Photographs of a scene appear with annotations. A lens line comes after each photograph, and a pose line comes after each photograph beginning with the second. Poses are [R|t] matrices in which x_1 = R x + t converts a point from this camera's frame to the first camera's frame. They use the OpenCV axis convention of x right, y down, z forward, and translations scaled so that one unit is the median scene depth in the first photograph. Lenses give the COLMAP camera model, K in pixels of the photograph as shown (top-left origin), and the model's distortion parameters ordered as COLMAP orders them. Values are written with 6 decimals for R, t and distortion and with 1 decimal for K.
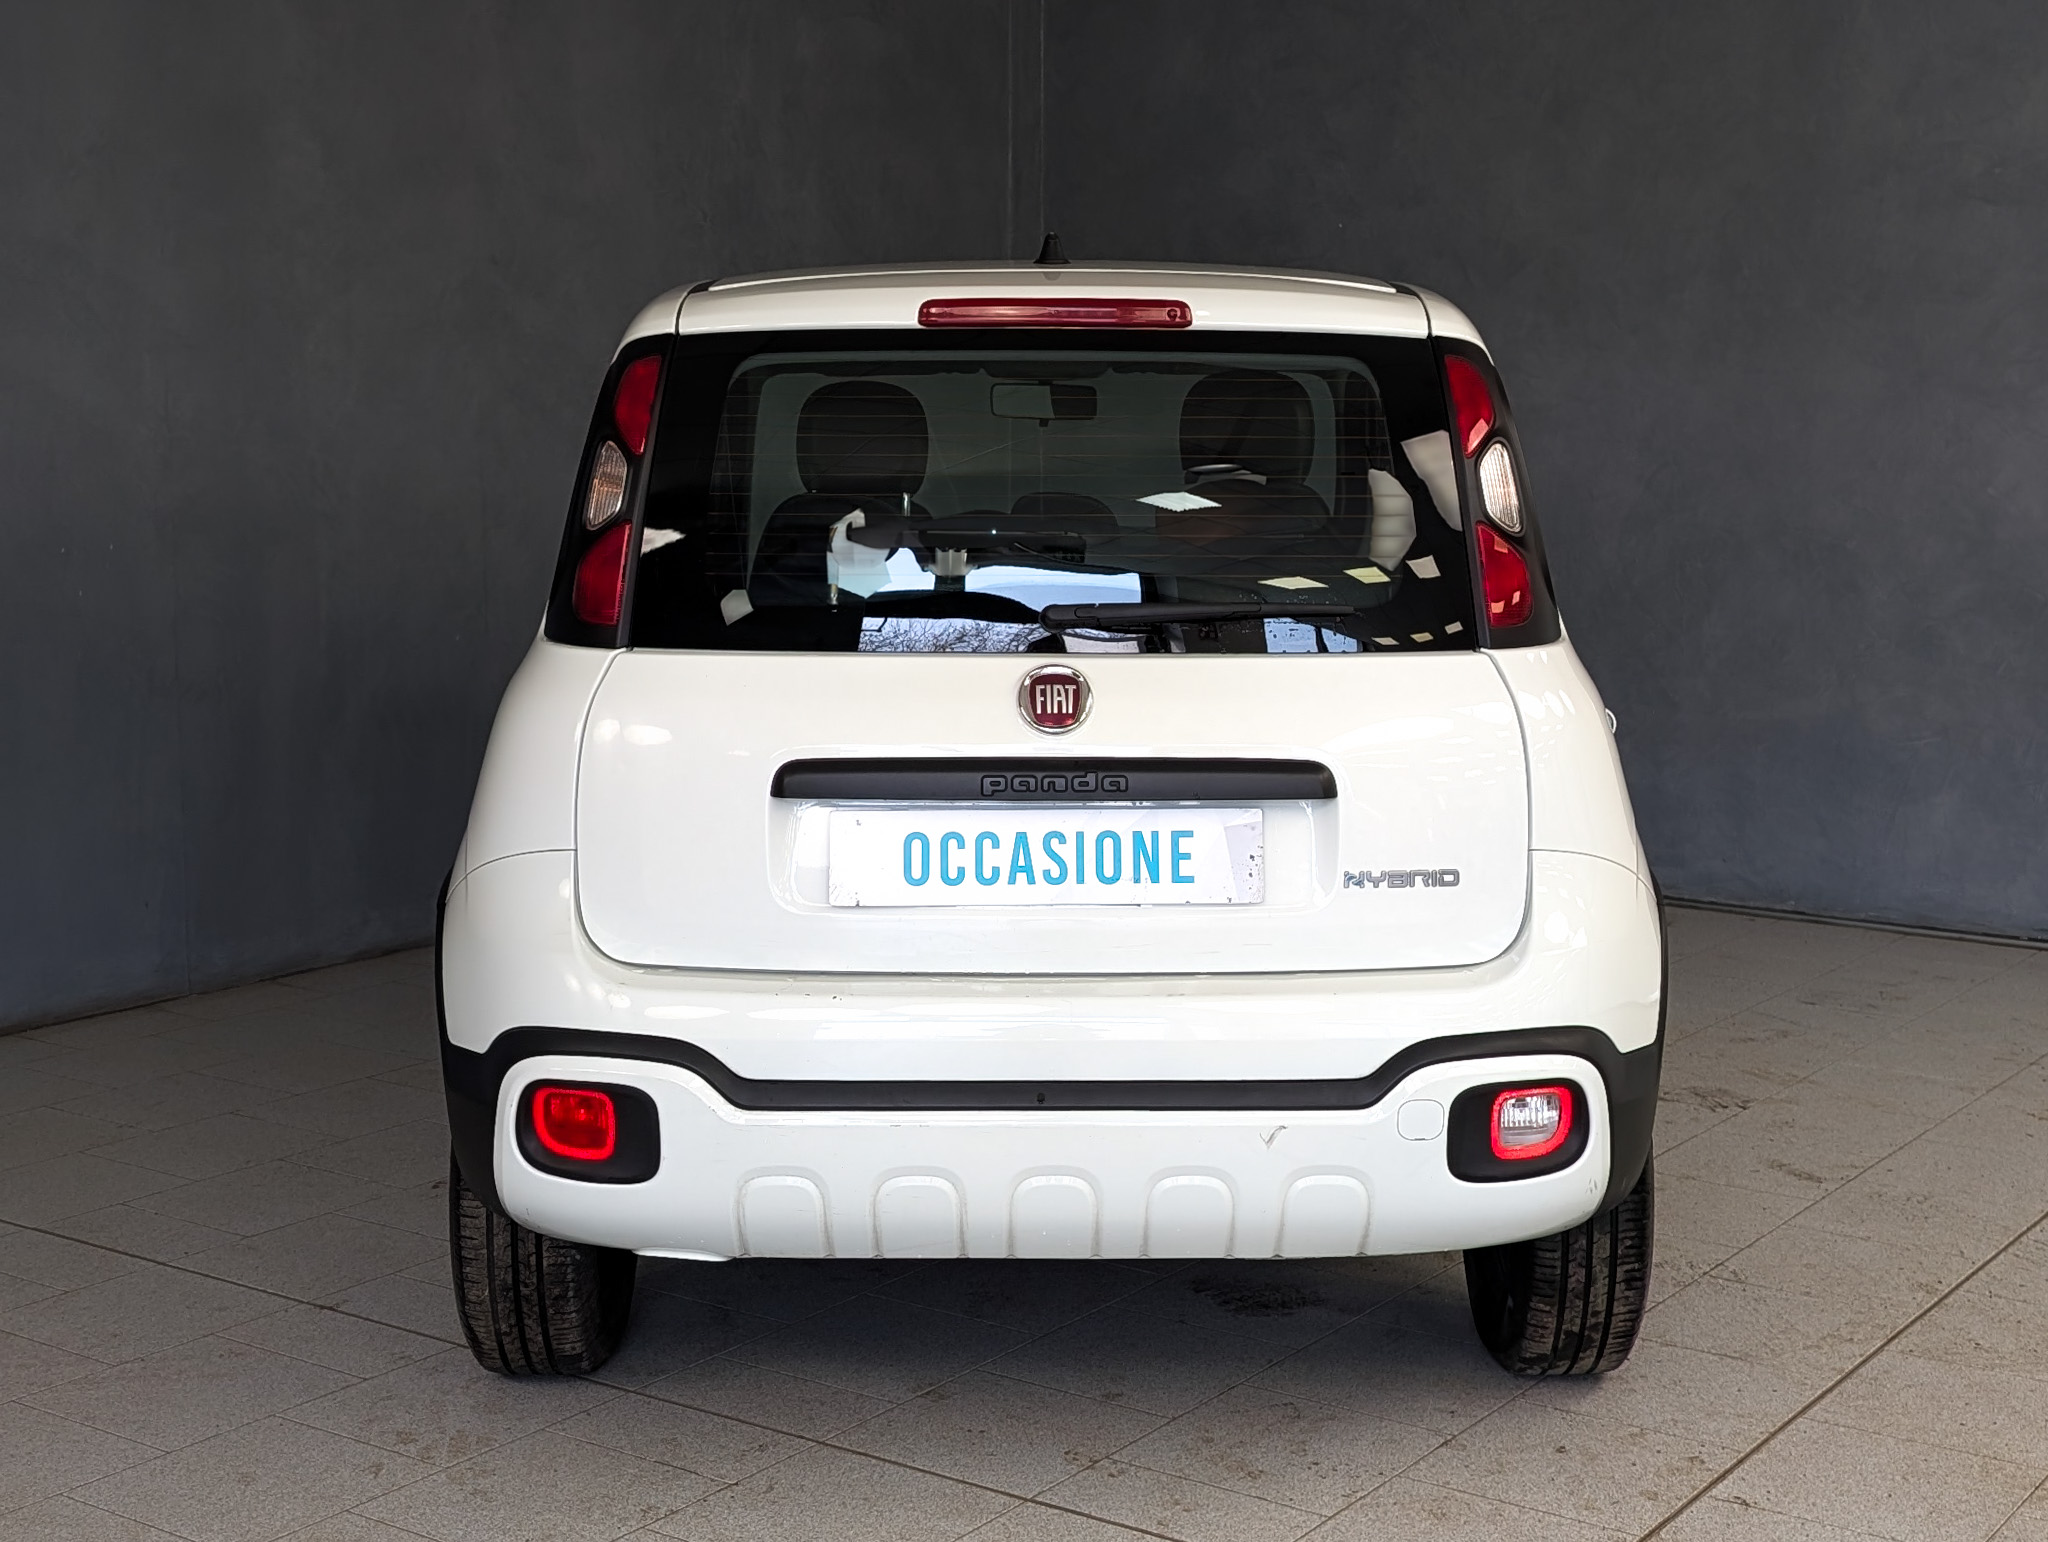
lens RADIAL K [[1614.1, 0, 962.8], [0, 1614.1, 573.2], [0, 0, 1]] dist [0.049812, -0.070593]
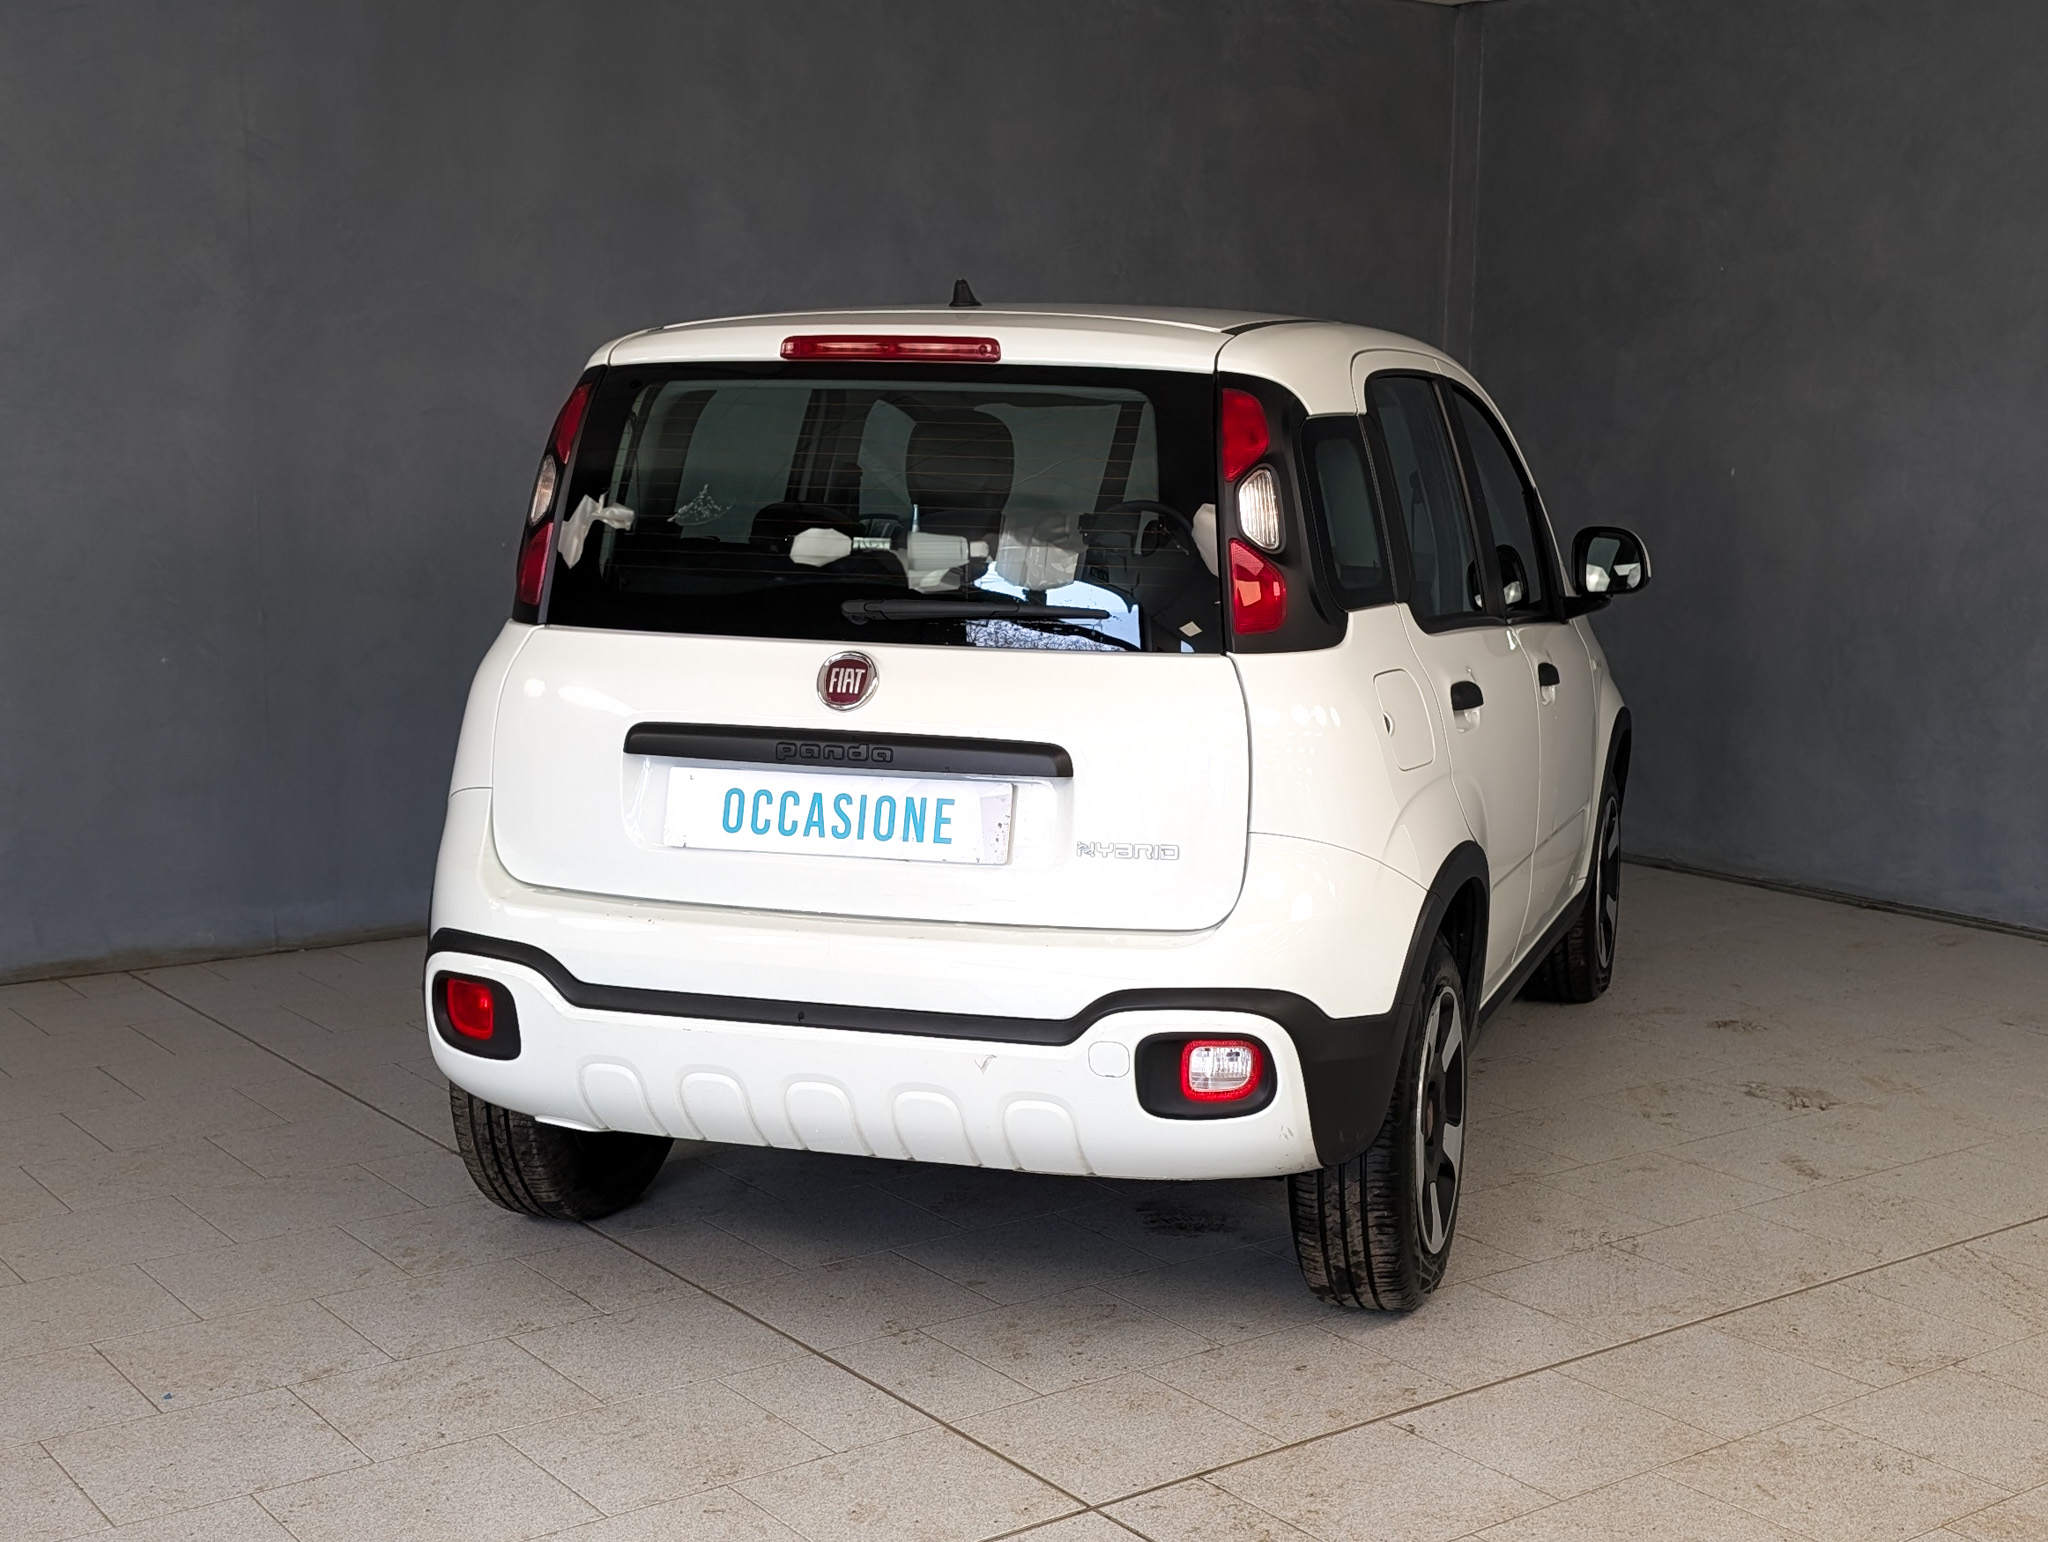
lens RADIAL K [[1428.7, 0, 1027.1], [0, 1428.7, 614.7], [0, 0, 1]] dist [0.004191, -0.001533]
pose [[0.986424, 0.035545, -0.160323, 0.346167], [-0.032082, 0.999194, 0.024139, 0.001509], [0.161052, -0.018668, 0.986769, 0.005357]]
